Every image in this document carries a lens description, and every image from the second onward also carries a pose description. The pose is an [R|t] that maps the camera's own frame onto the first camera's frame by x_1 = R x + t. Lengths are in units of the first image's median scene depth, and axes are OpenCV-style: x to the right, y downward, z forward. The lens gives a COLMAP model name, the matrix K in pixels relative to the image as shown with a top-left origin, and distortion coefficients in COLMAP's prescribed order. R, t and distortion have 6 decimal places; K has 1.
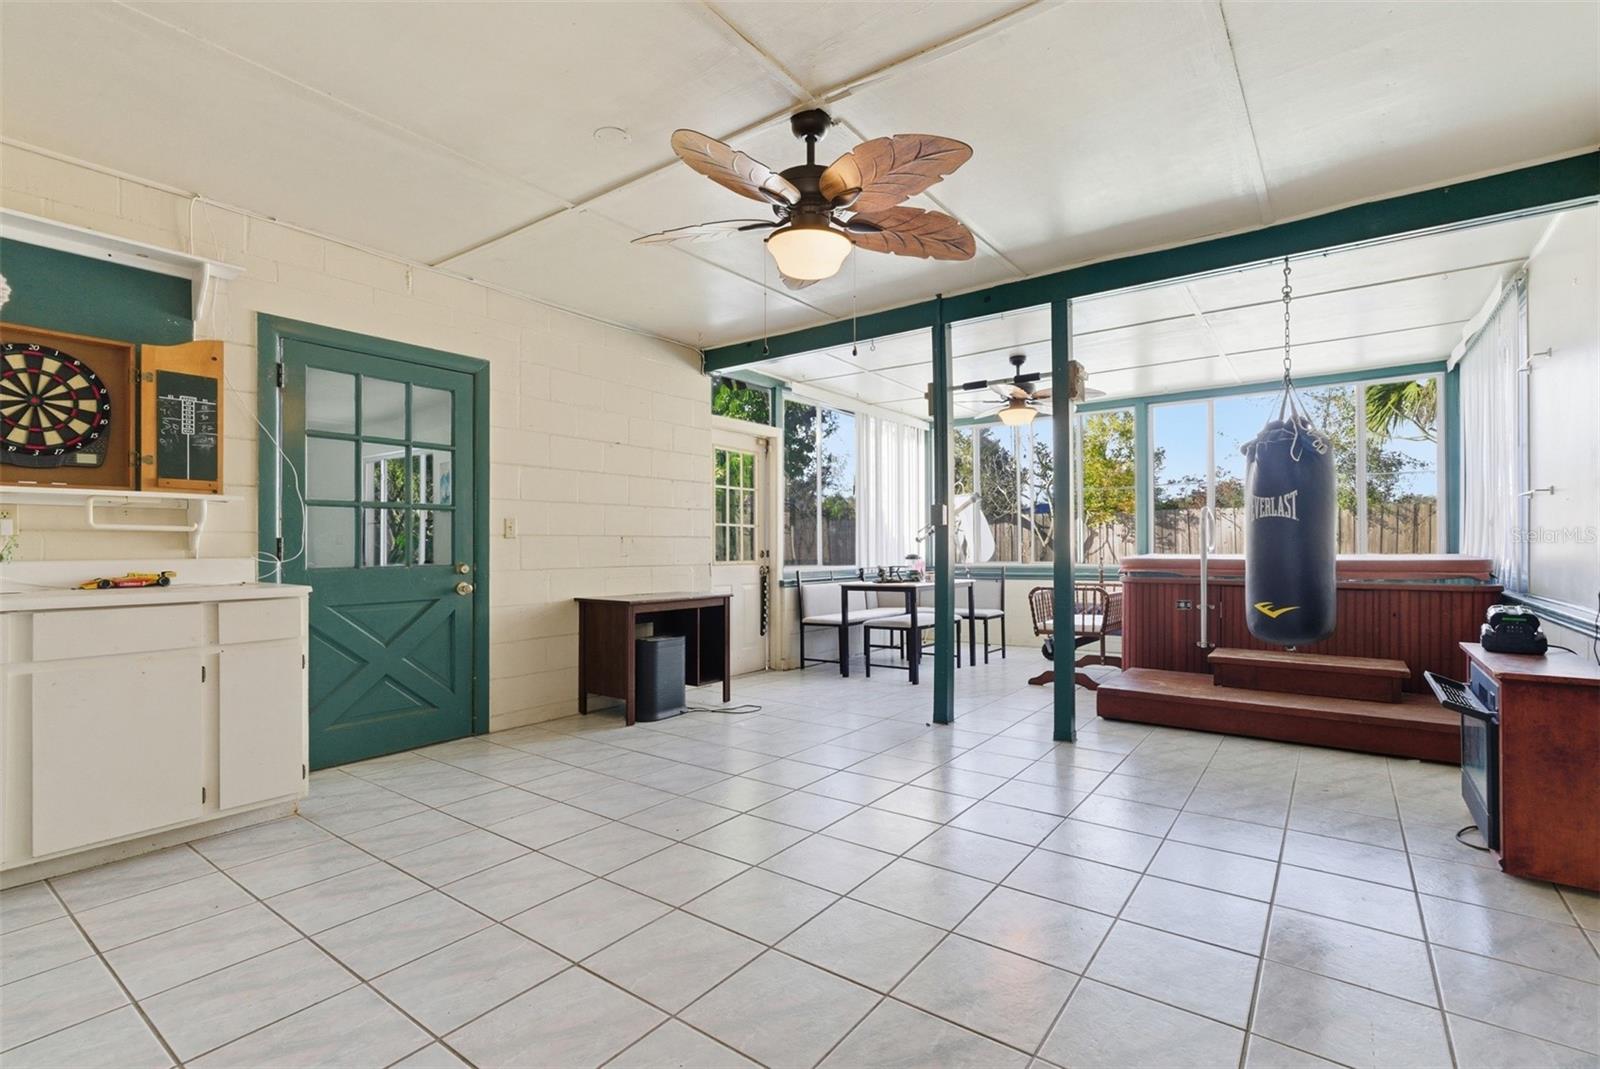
lens RADIAL K [[730.6, 0, 801.7], [0, 730.6, 548.0], [0, 0, 1]] dist [-0.011235, 0.003313]
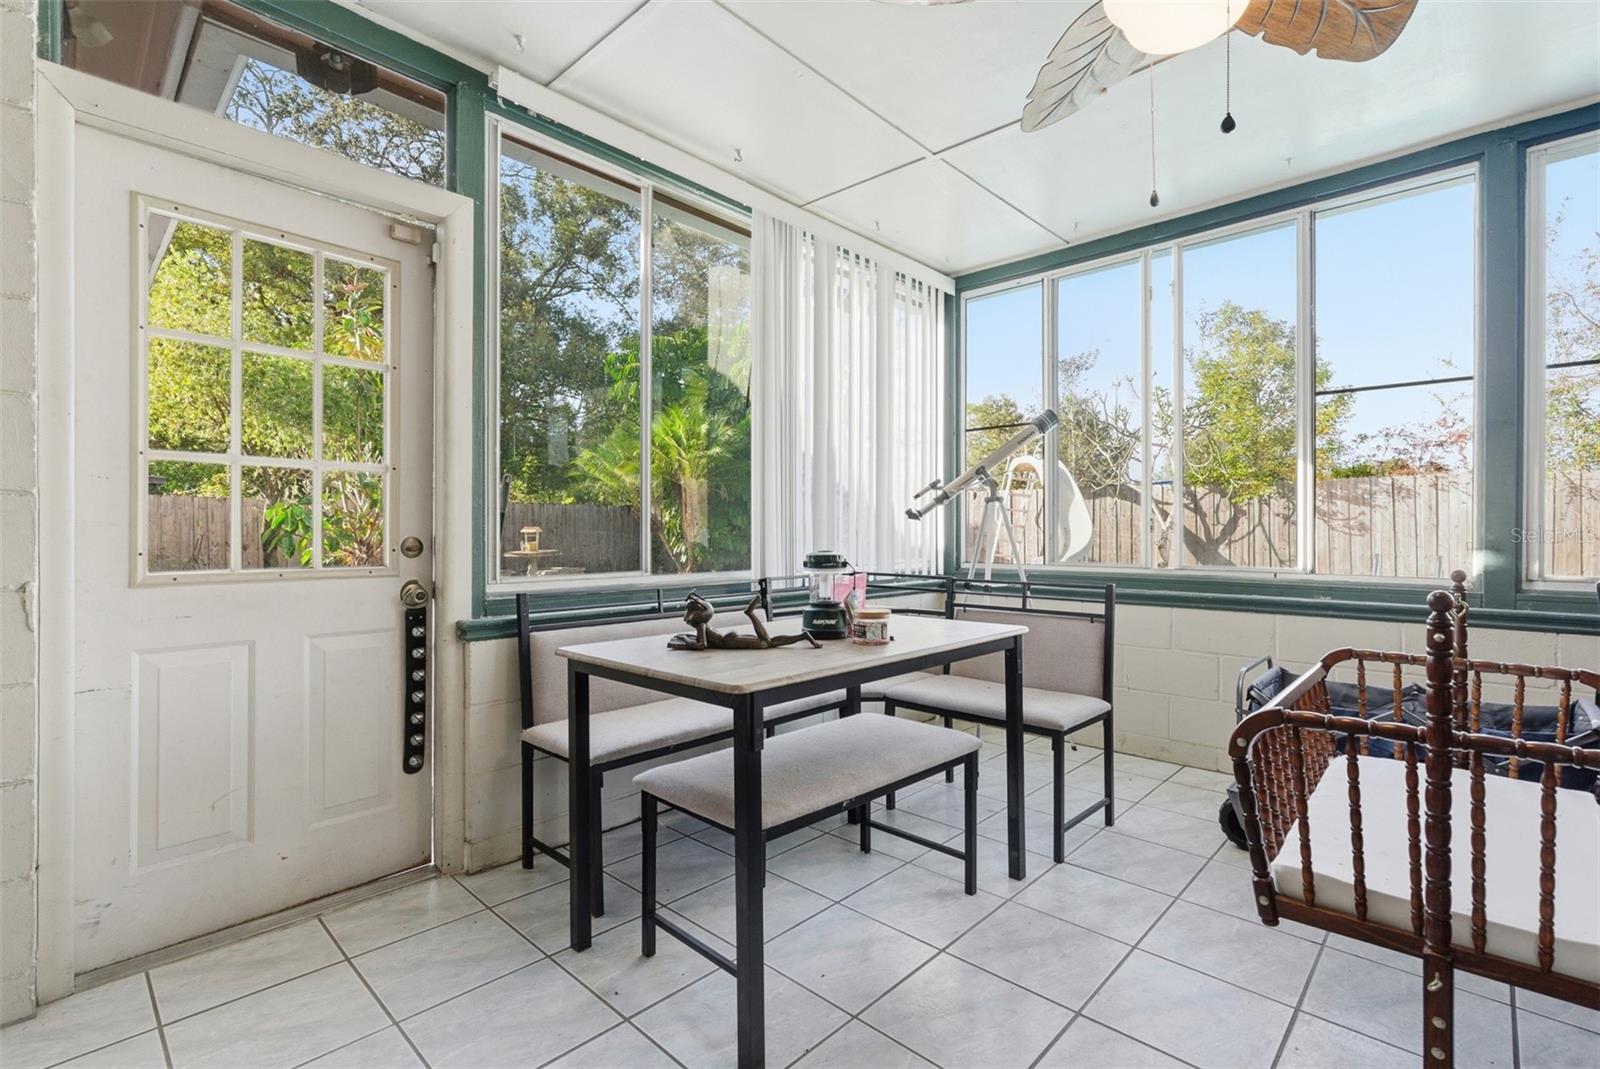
lens RADIAL K [[730.6, 0, 801.0], [0, 730.6, 527.5], [0, 0, 1]] dist [-0.011235, 0.003313]
pose [[0.992293, 0.004817, -0.123817, 0.169899], [-0.005272, 0.999980, -0.003351, -0.001271], [0.123798, 0.003978, 0.992299, 0.627218]]
